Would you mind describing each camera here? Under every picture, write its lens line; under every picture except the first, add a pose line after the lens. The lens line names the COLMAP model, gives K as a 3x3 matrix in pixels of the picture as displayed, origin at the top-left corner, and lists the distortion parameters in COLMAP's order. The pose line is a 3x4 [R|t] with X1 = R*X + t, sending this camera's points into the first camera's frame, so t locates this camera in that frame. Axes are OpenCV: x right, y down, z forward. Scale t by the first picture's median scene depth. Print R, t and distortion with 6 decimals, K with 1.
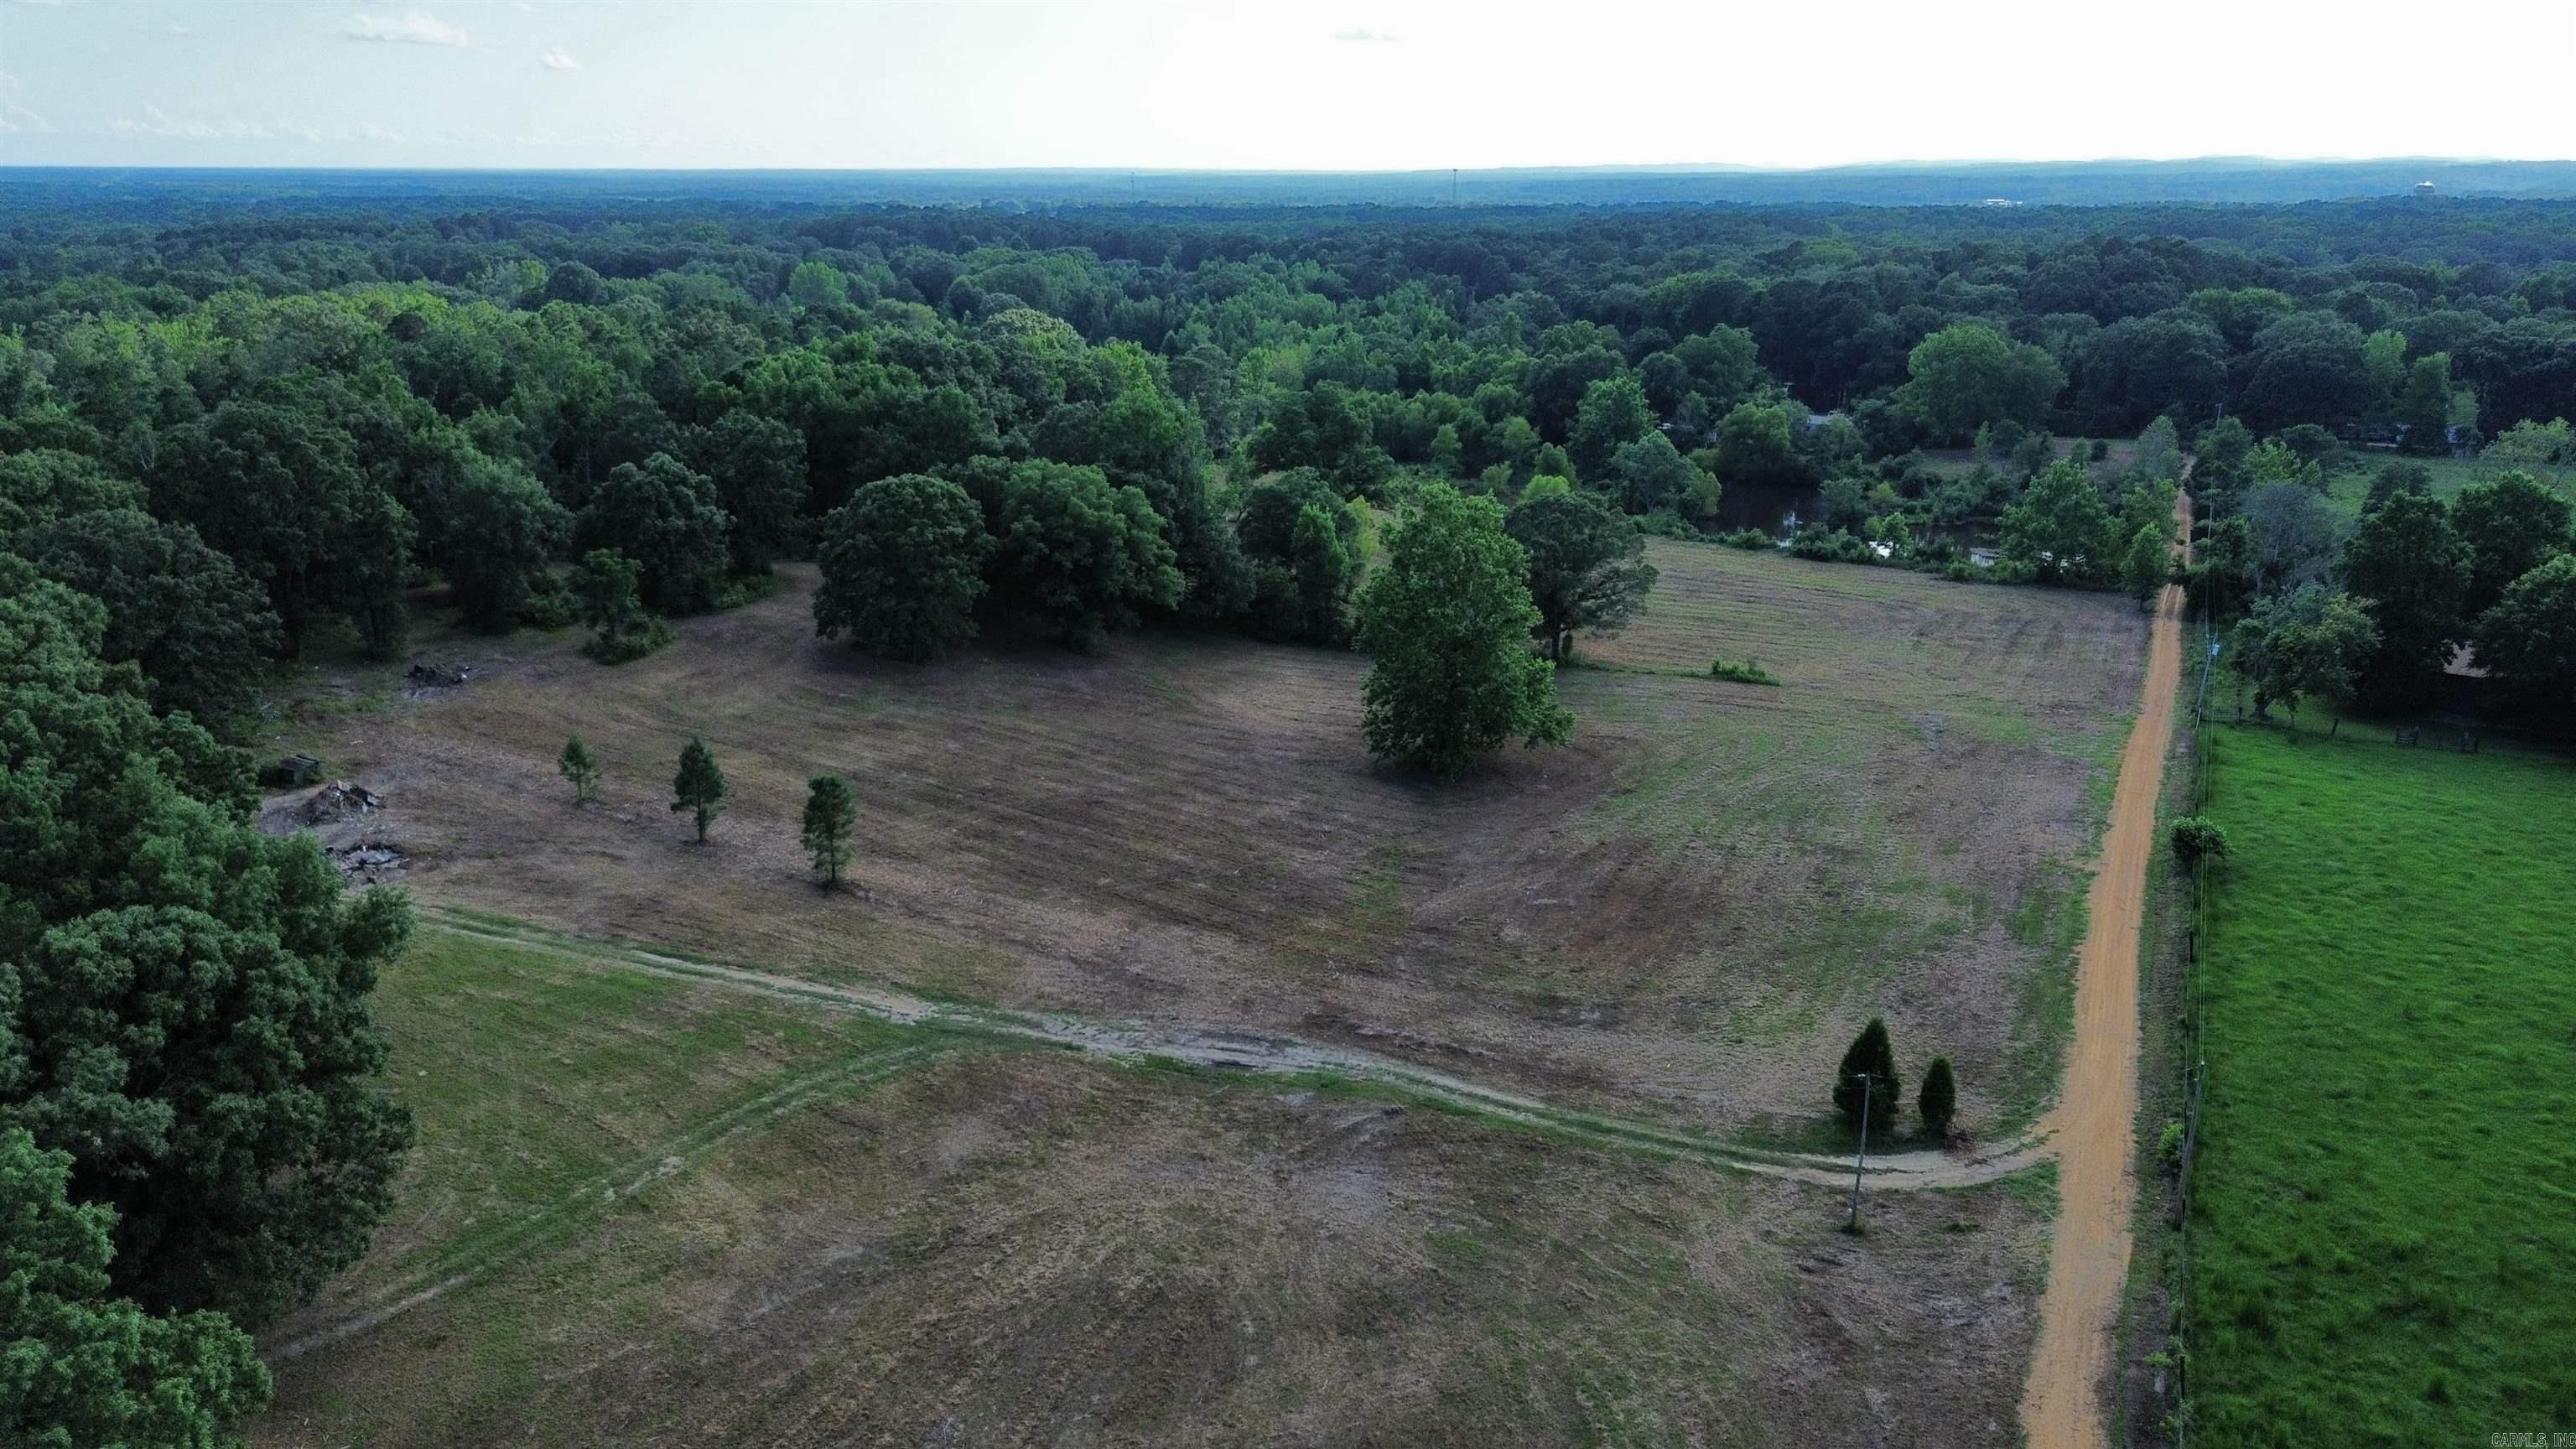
lens RADIAL K [[1825.4, 0, 1285.6], [0, 1825.4, 742.6], [0, 0, 1]] dist [0.070859, -0.063242]
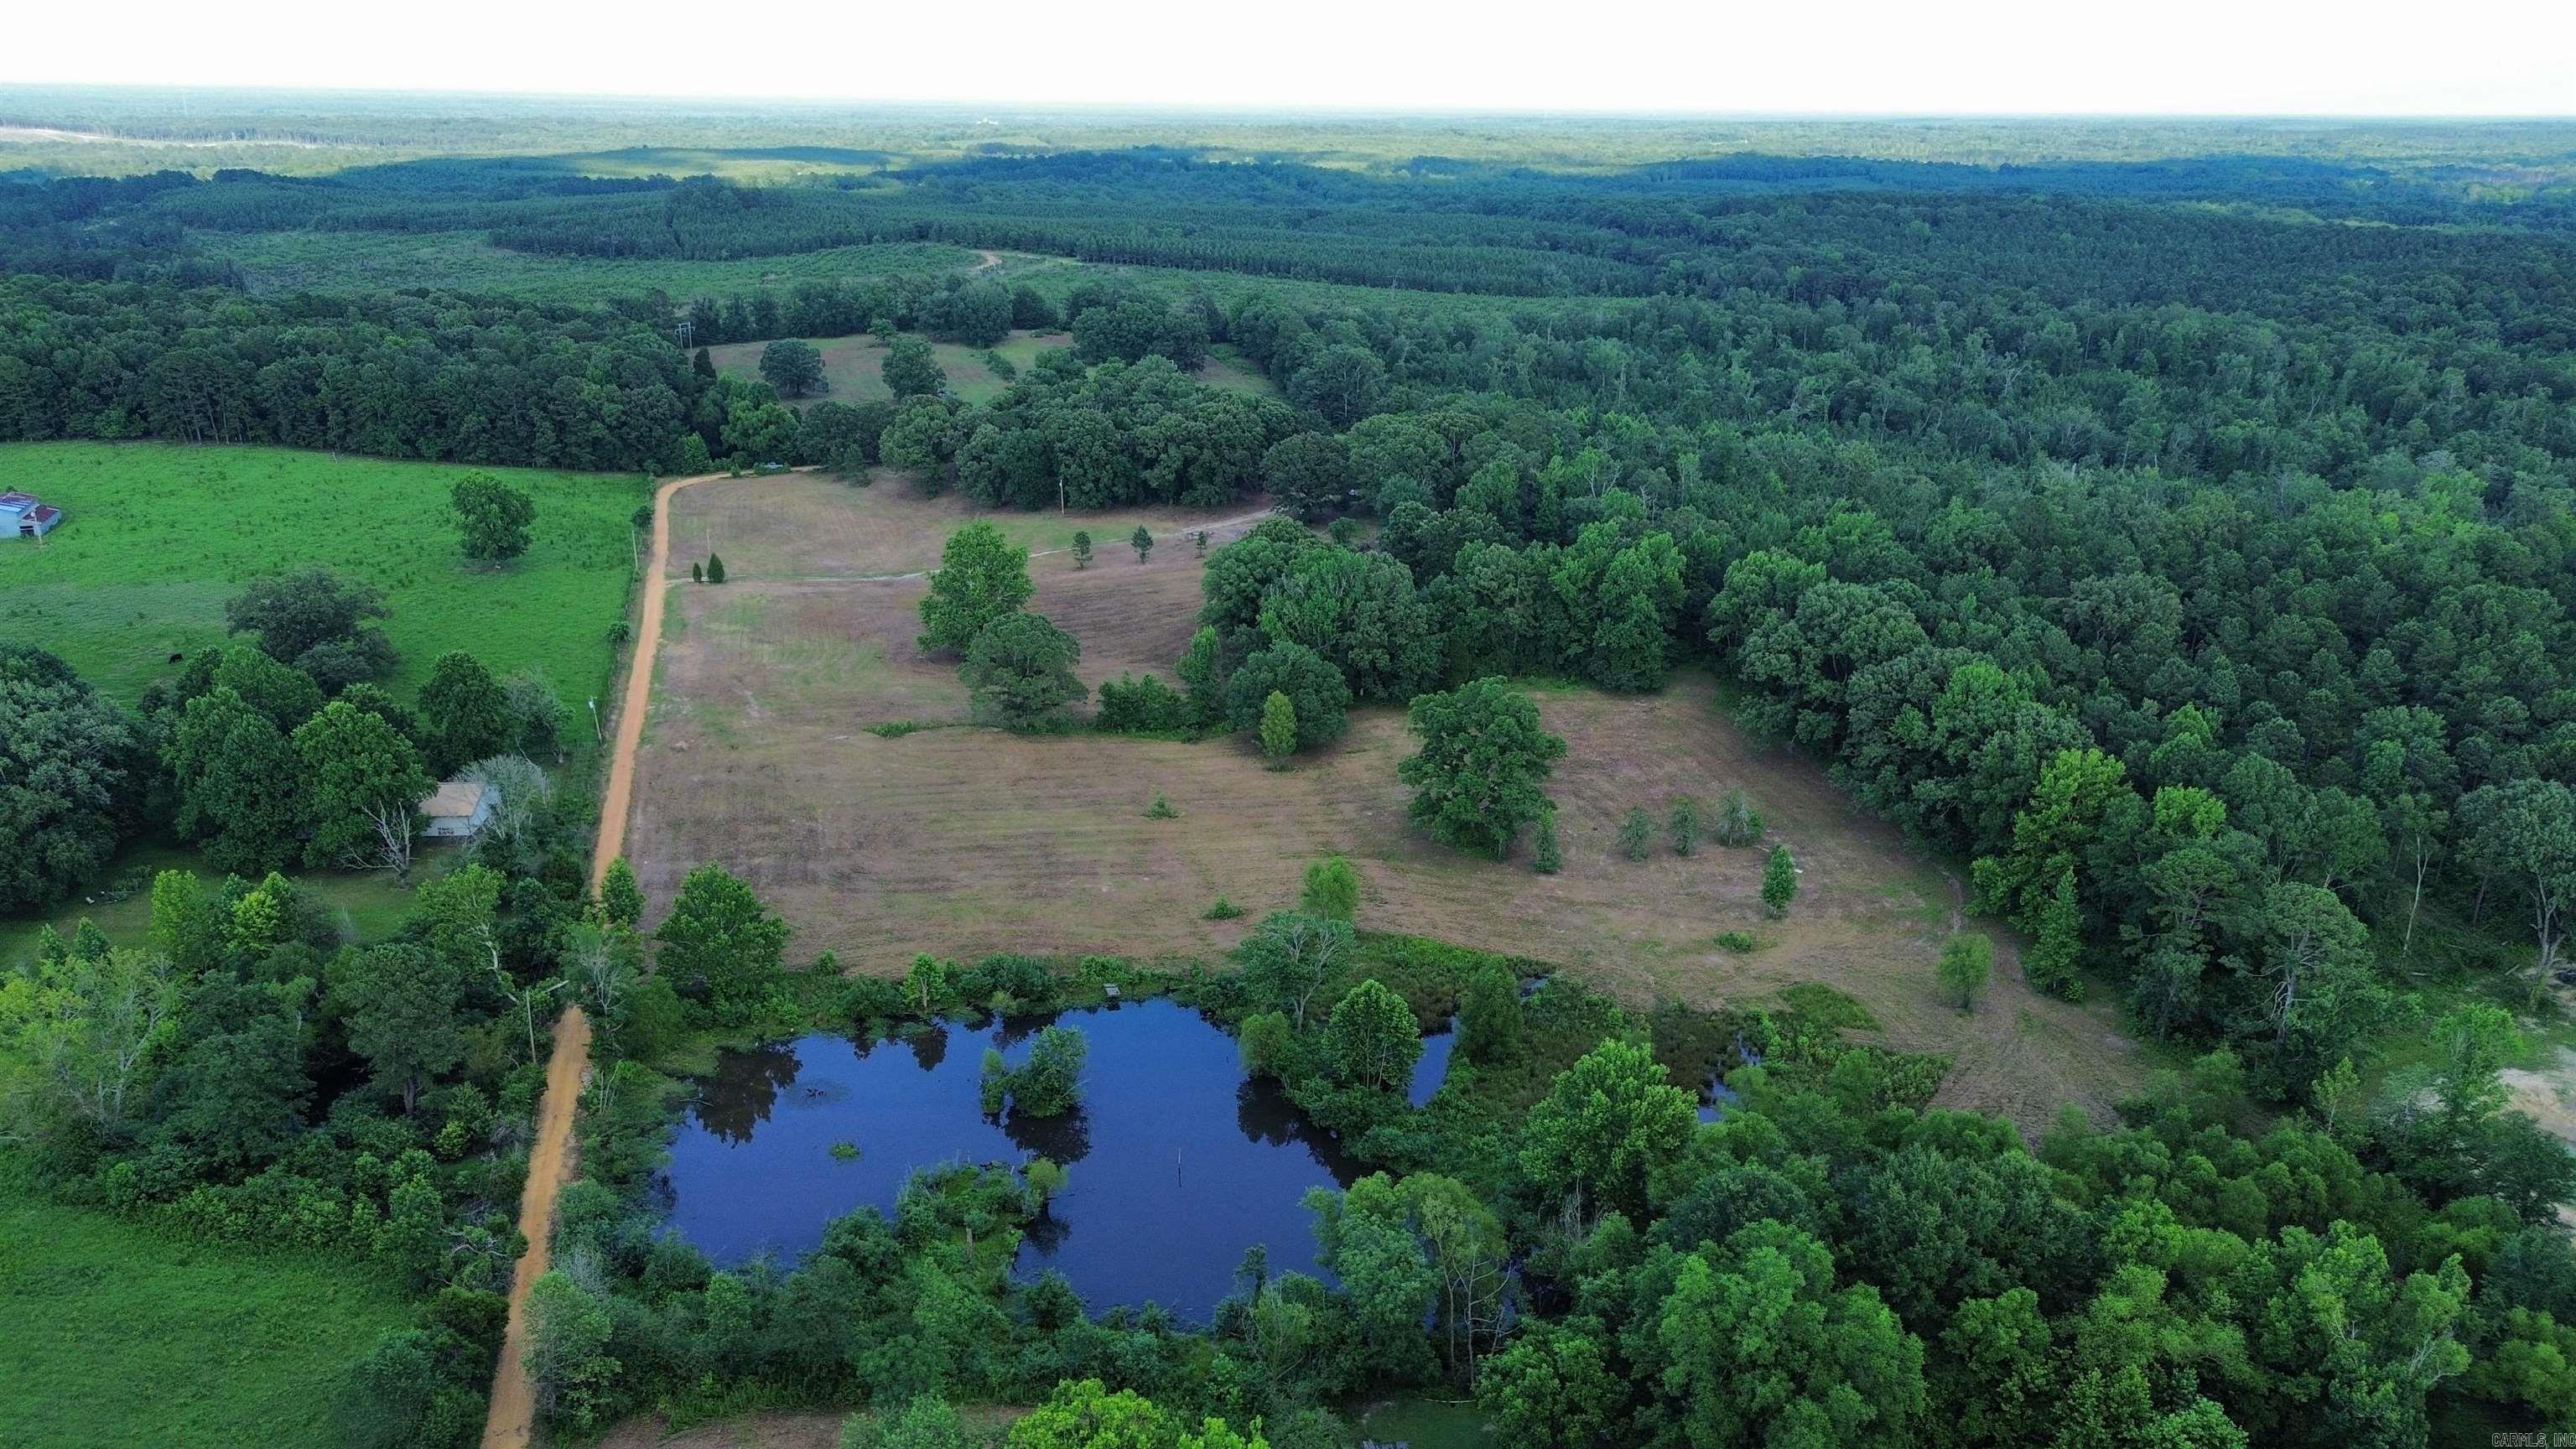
lens RADIAL K [[1825.4, 0, 1284.6], [0, 1825.4, 716.0], [0, 0, 1]] dist [0.070859, -0.063242]
pose [[-0.755554, 0.209258, -0.620765, 1.109739], [-0.201931, 0.827068, 0.524578, -1.083574], [0.623187, 0.521699, -0.582639, 2.466889]]
